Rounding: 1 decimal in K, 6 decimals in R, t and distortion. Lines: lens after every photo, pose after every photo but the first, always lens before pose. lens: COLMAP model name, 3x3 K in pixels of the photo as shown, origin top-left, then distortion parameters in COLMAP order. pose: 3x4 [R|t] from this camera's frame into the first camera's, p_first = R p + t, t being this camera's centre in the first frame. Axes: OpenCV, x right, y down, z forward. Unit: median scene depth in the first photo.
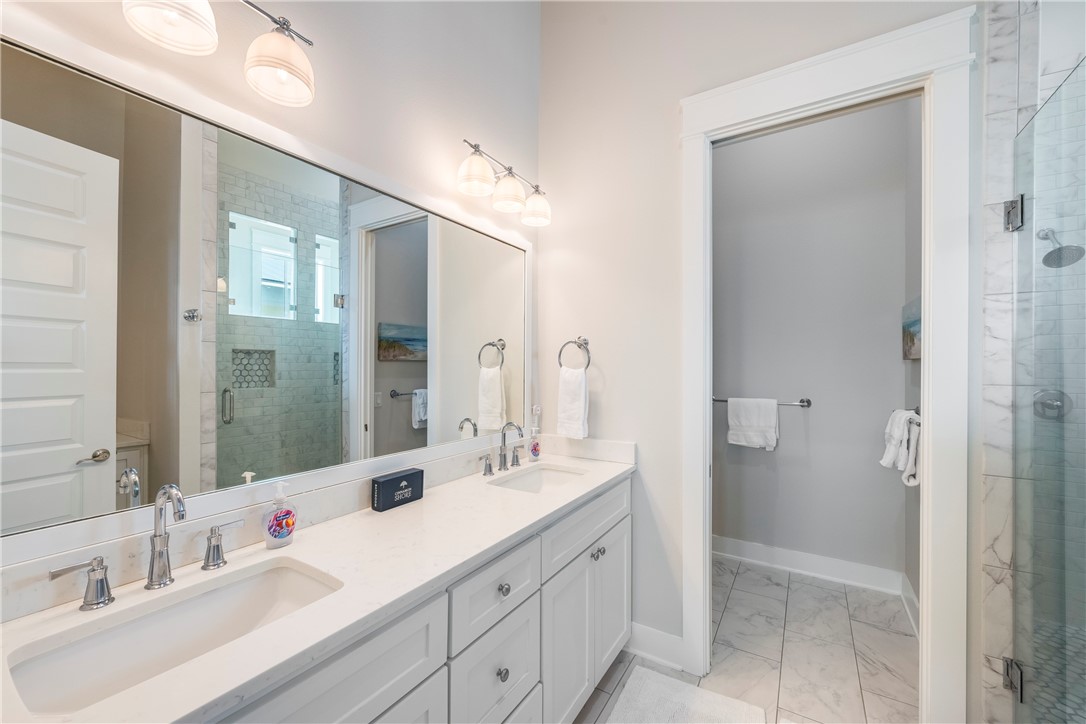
lens RADIAL K [[429.9, 0, 538.8], [0, 429.9, 365.0], [0, 0, 1]] dist [0.001223, -0.000076]
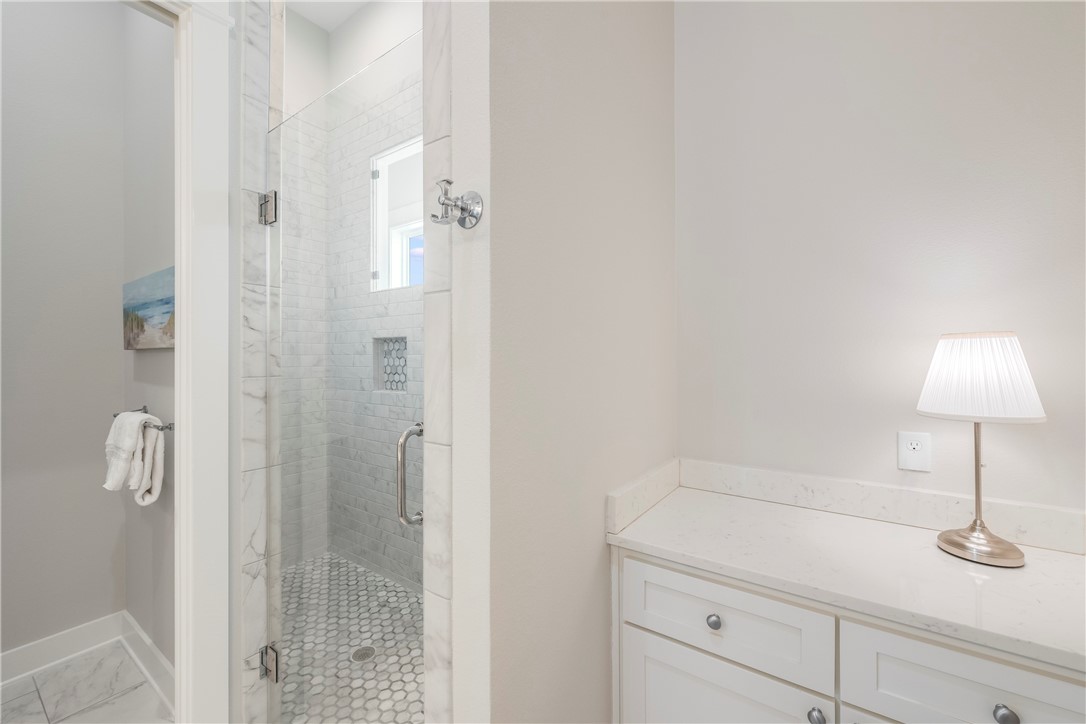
lens RADIAL K [[429.9, 0, 538.6], [0, 429.9, 358.8], [0, 0, 1]] dist [0.001223, -0.000076]
pose [[0.036532, -0.007257, 0.999306, 0.108806], [-0.000687, 0.999973, 0.007287, -0.003085], [-0.999332, -0.000953, 0.036526, 0.315896]]
